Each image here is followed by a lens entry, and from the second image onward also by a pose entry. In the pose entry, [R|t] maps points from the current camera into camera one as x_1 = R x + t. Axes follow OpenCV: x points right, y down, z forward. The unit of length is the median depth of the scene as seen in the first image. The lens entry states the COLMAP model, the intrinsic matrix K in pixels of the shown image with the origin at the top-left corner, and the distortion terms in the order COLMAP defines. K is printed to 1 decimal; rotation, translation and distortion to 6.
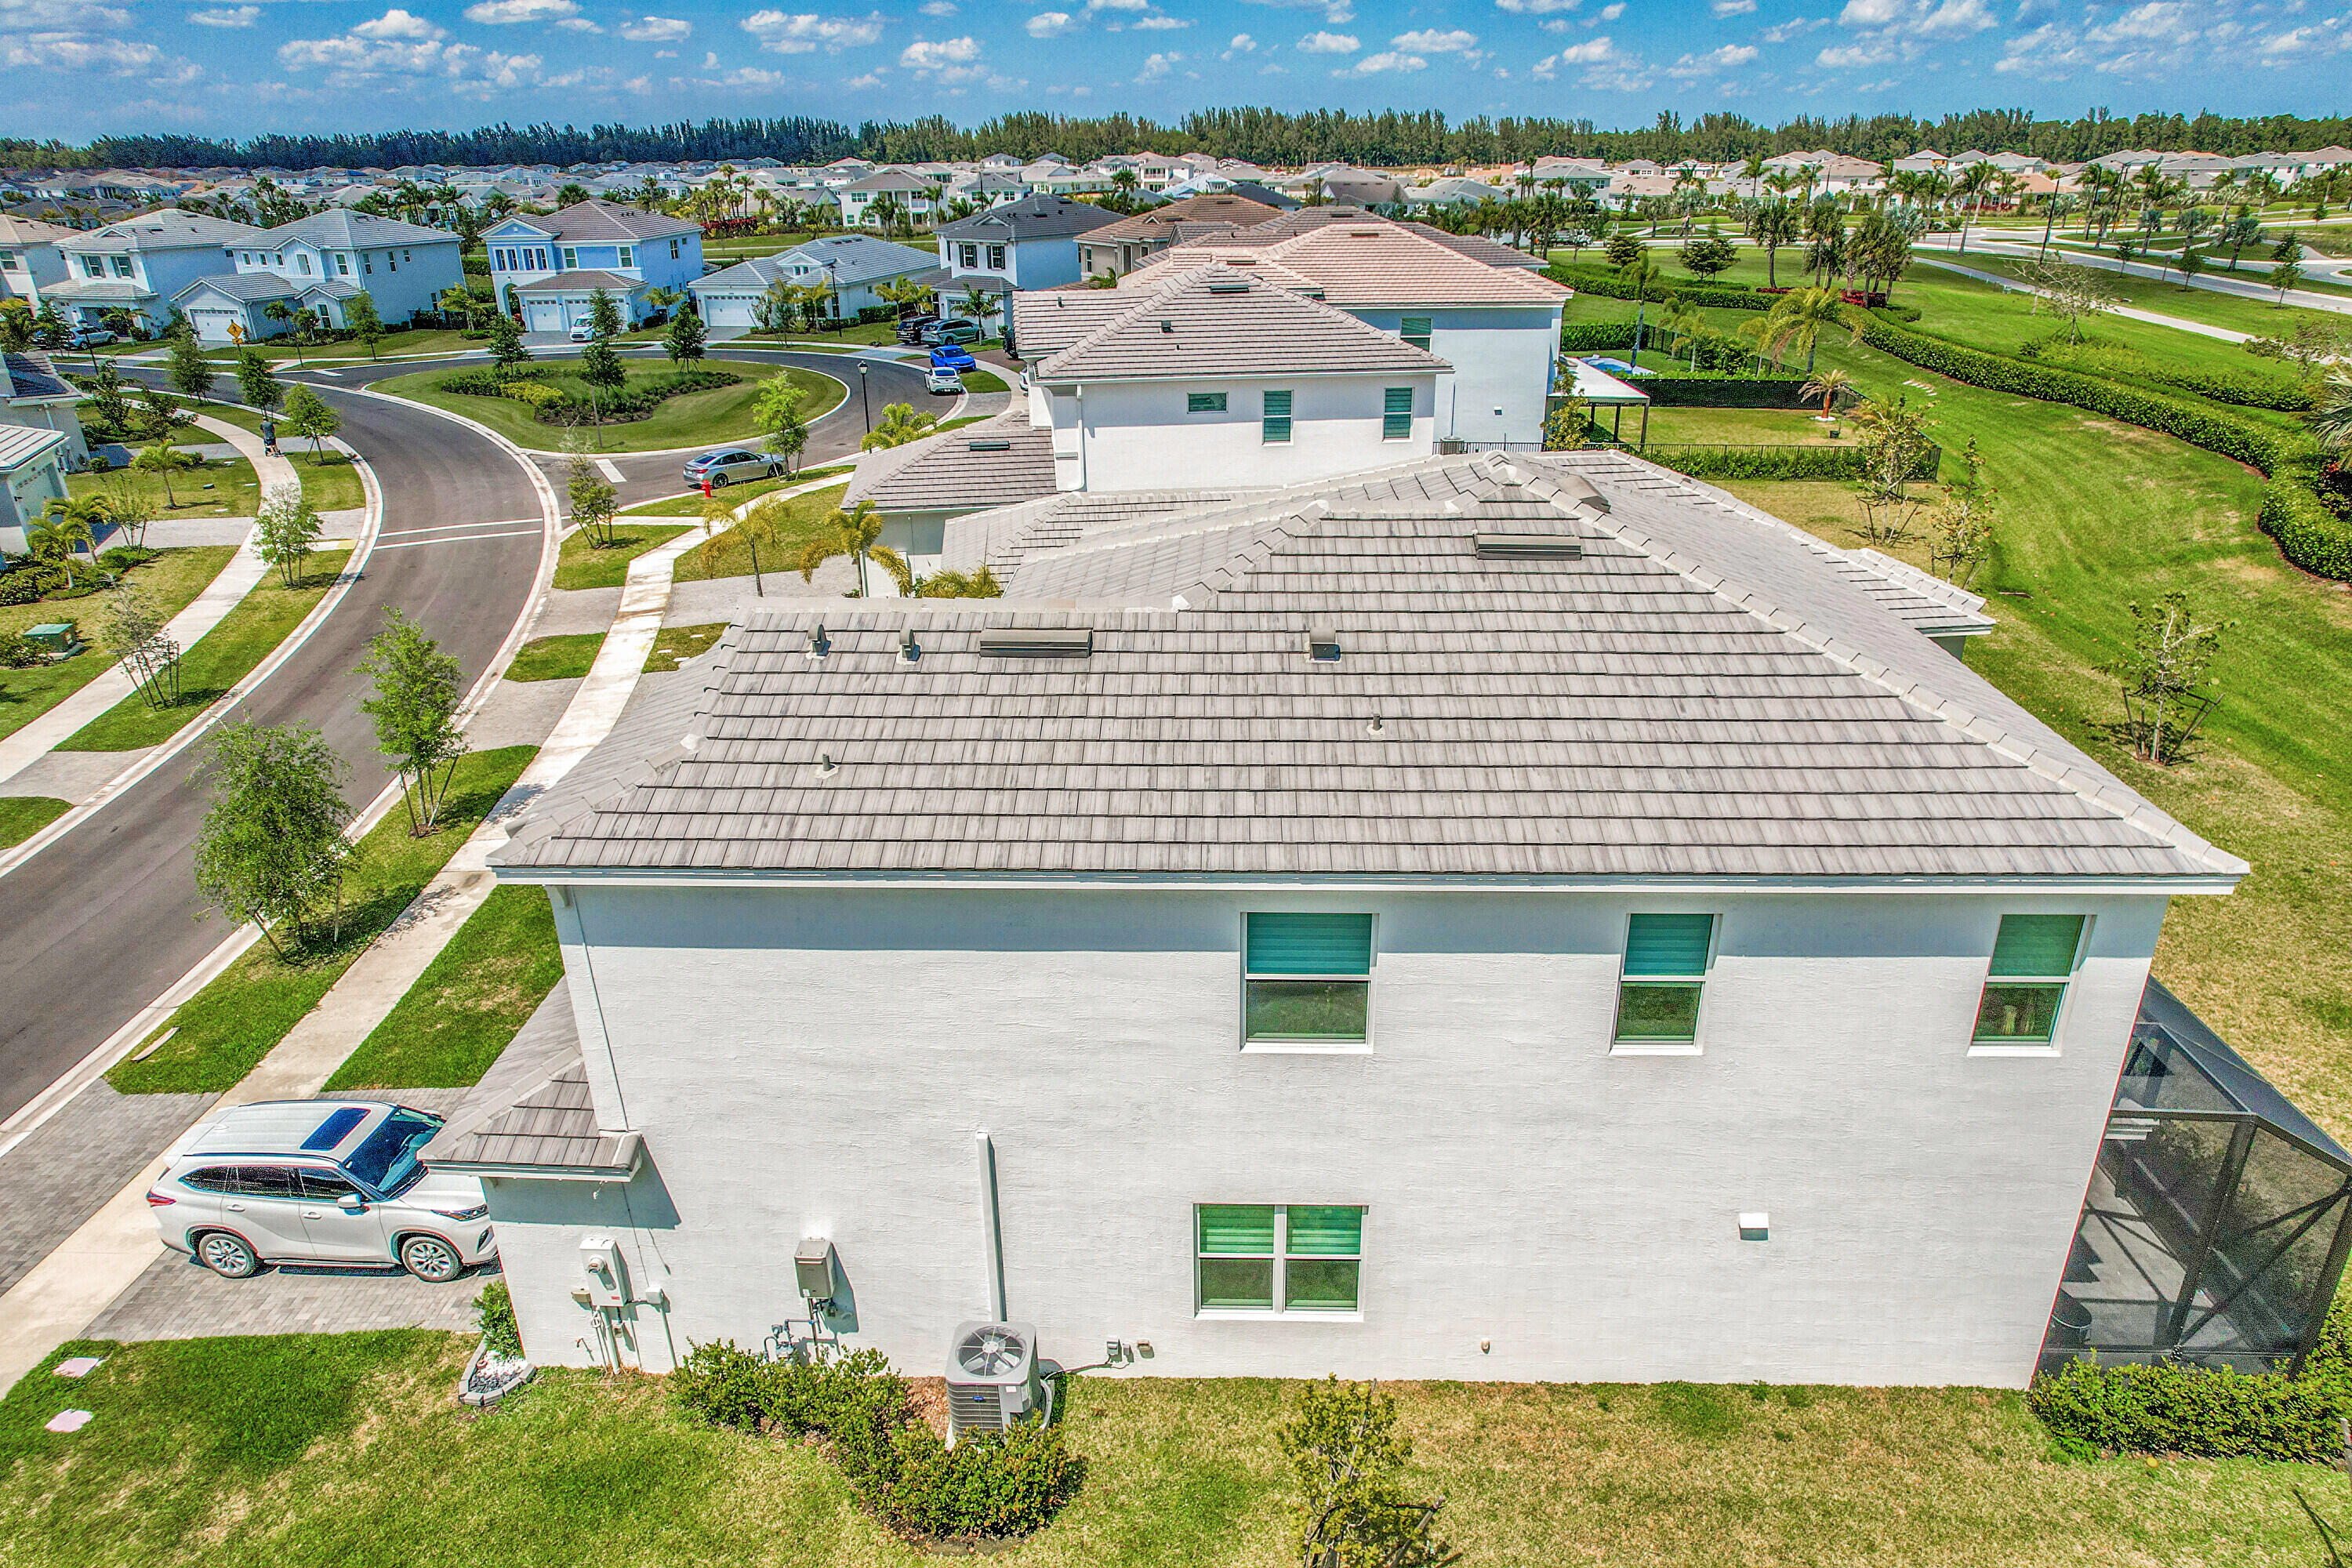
lens RADIAL K [[1497.6, 0, 1180.5], [0, 1497.6, 791.2], [0, 0, 1]] dist [-0.072348, 0.066534]
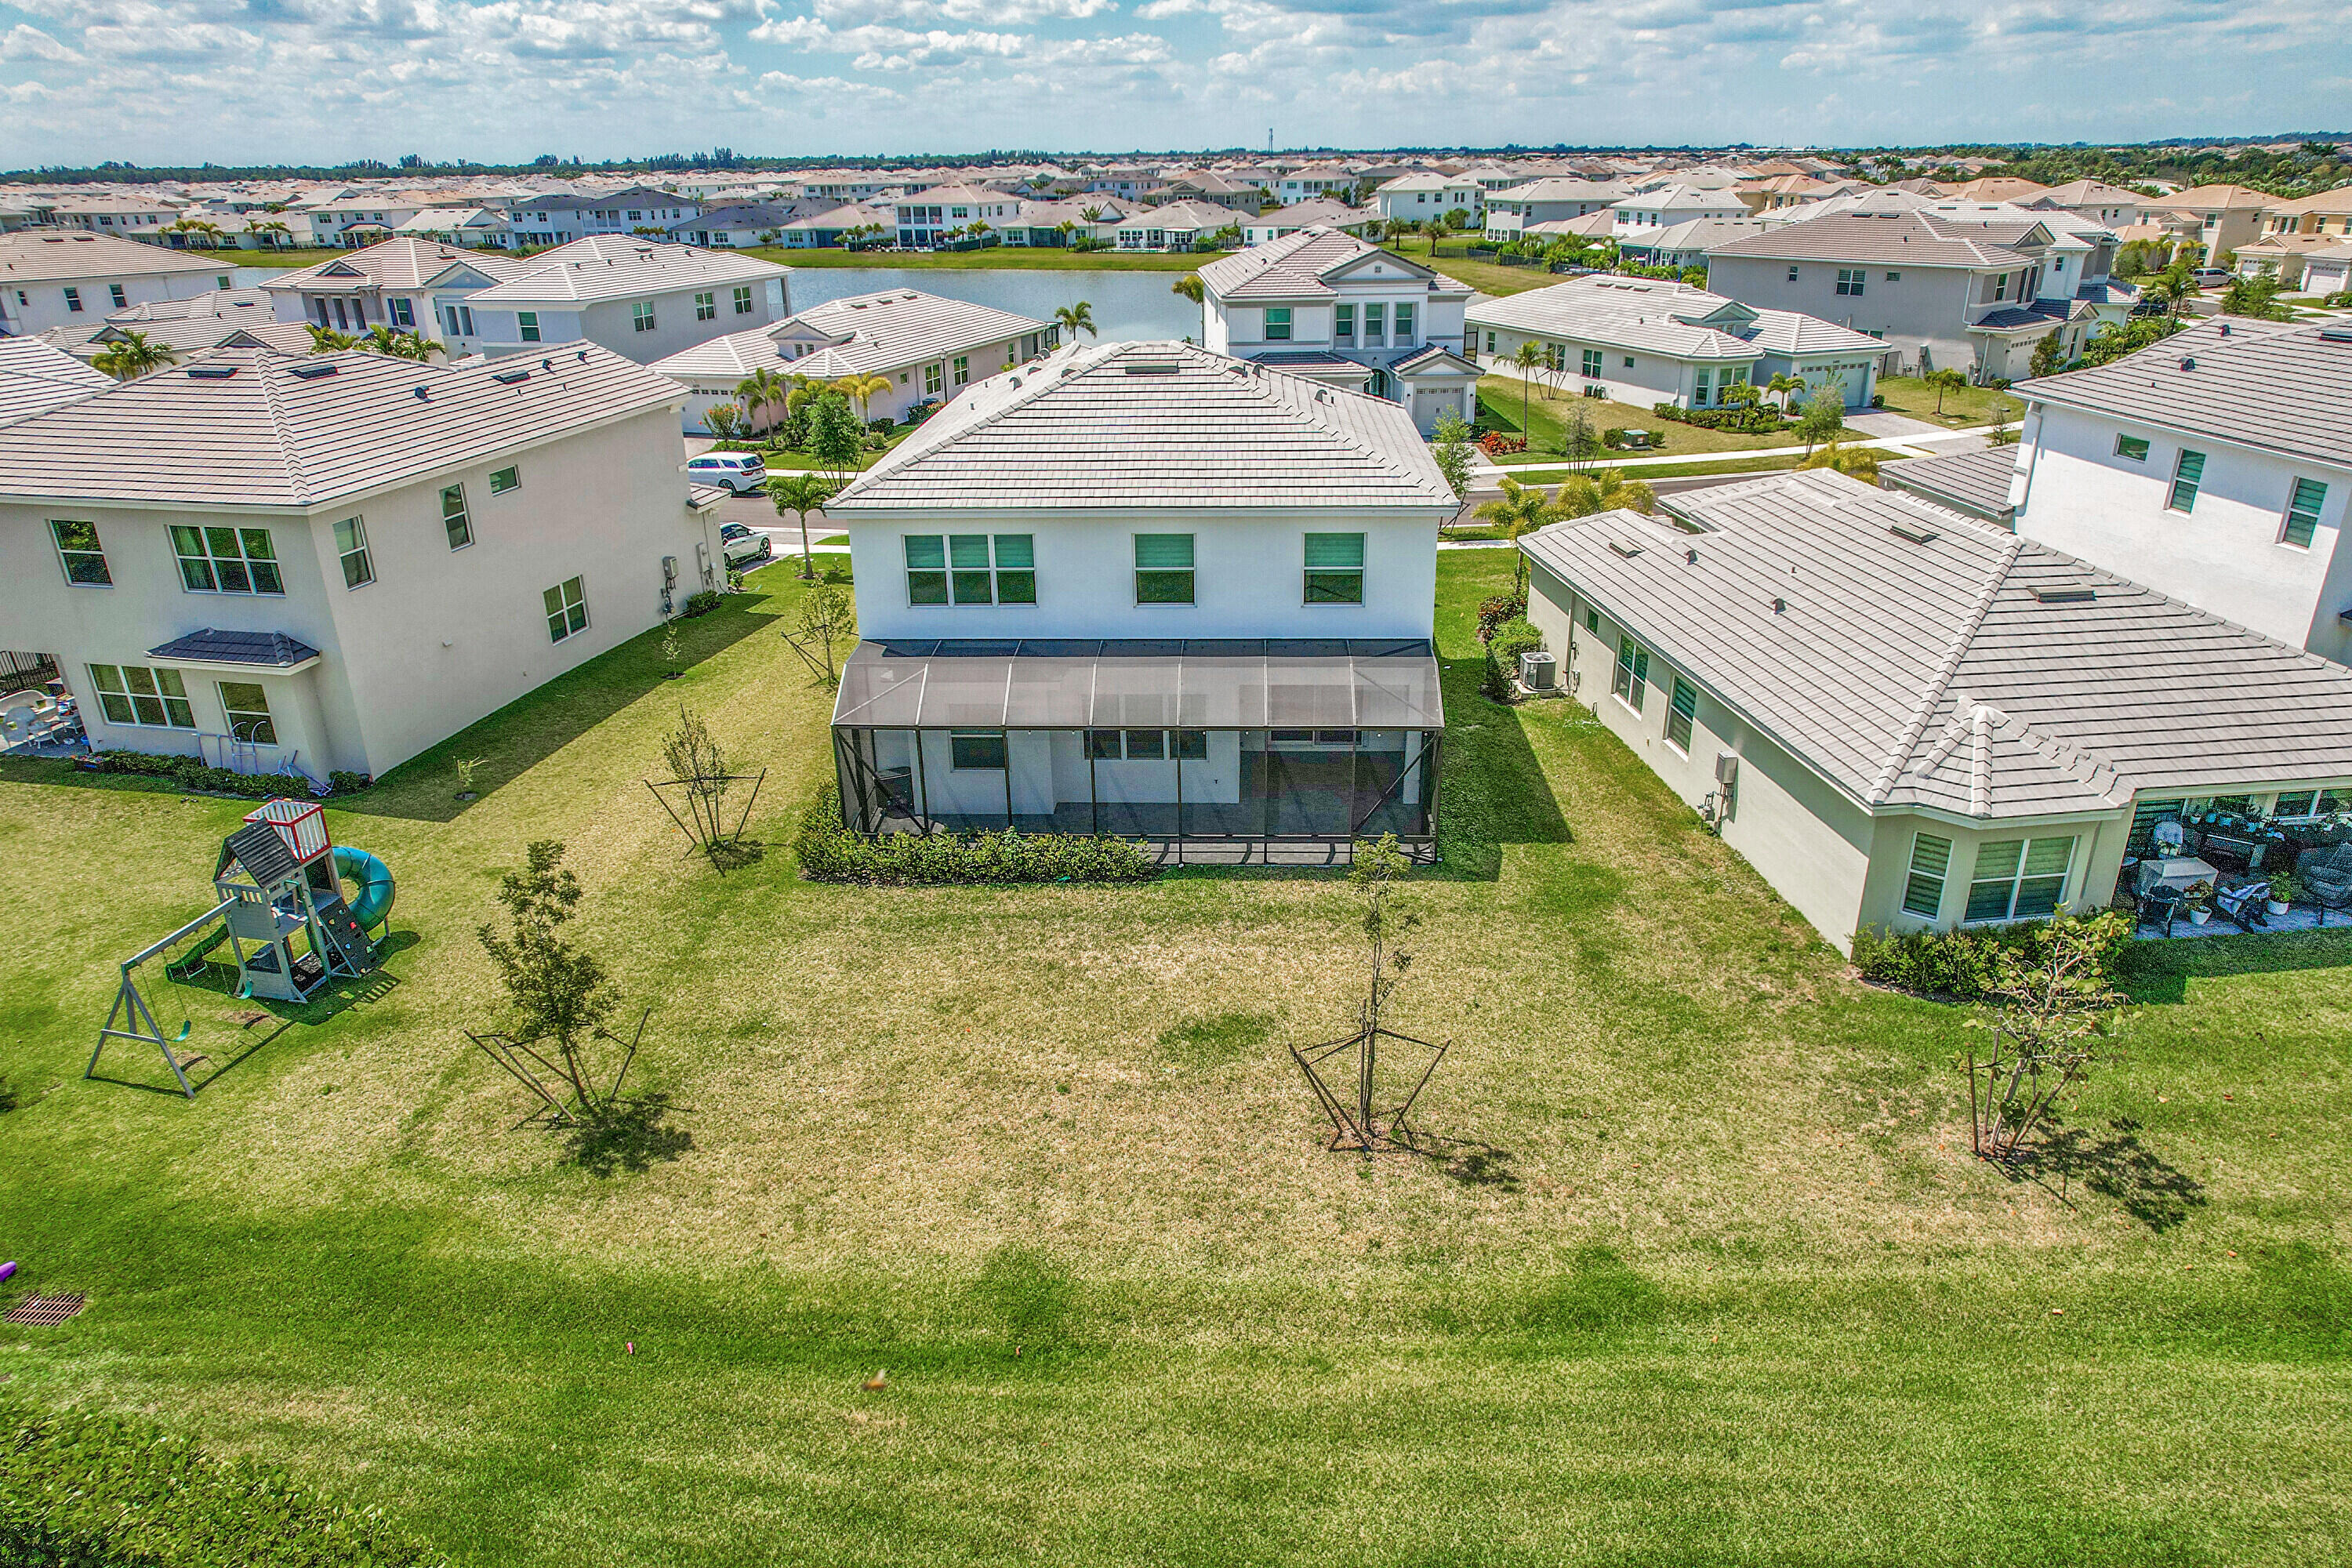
lens RADIAL K [[1497.6, 0, 1186.9], [0, 1497.6, 799.5], [0, 0, 1]] dist [-0.072348, 0.066534]
pose [[-0.004982, 0.408440, -0.912772, 0.900704], [-0.386035, 0.841240, 0.378538, -0.192633], [0.922471, 0.354248, 0.153482, 0.401228]]
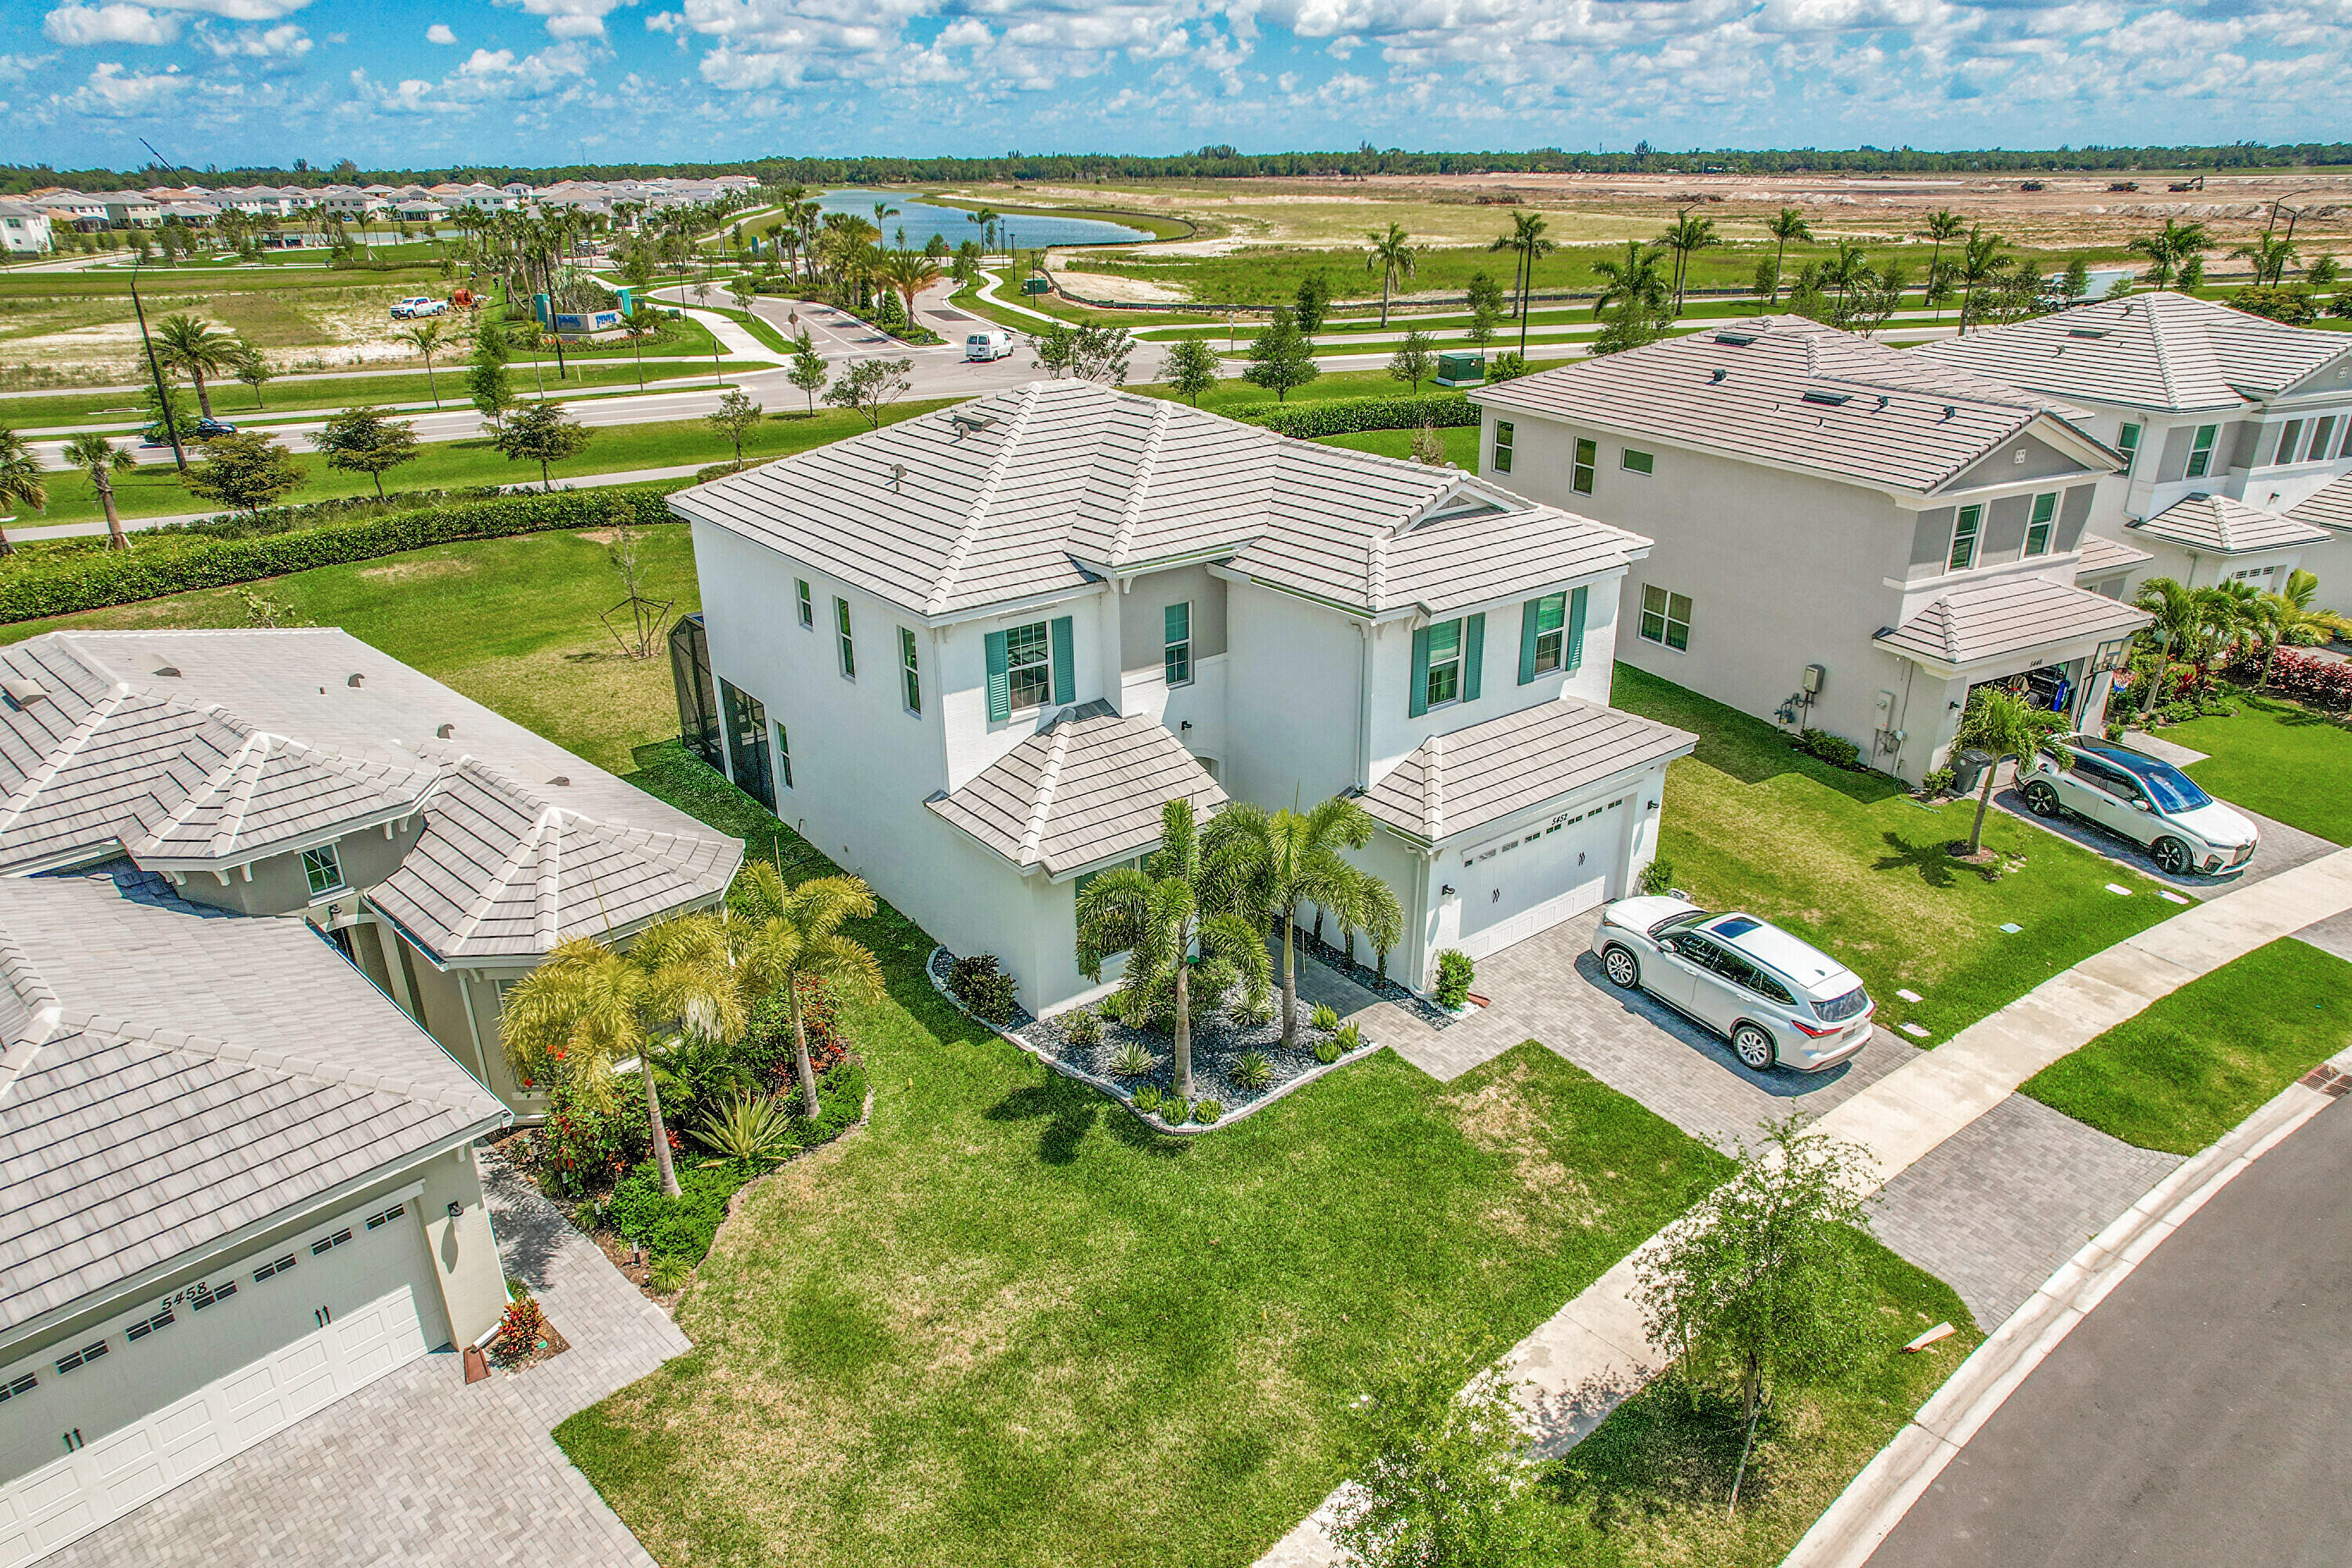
lens RADIAL K [[1497.6, 0, 1186.9], [0, 1497.6, 802.5], [0, 0, 1]] dist [-0.072348, 0.066534]
pose [[-0.640821, -0.288515, 0.711413, -0.500726], [0.323530, 0.738884, 0.591082, -0.338891], [-0.696188, 0.608941, -0.380149, 0.762093]]
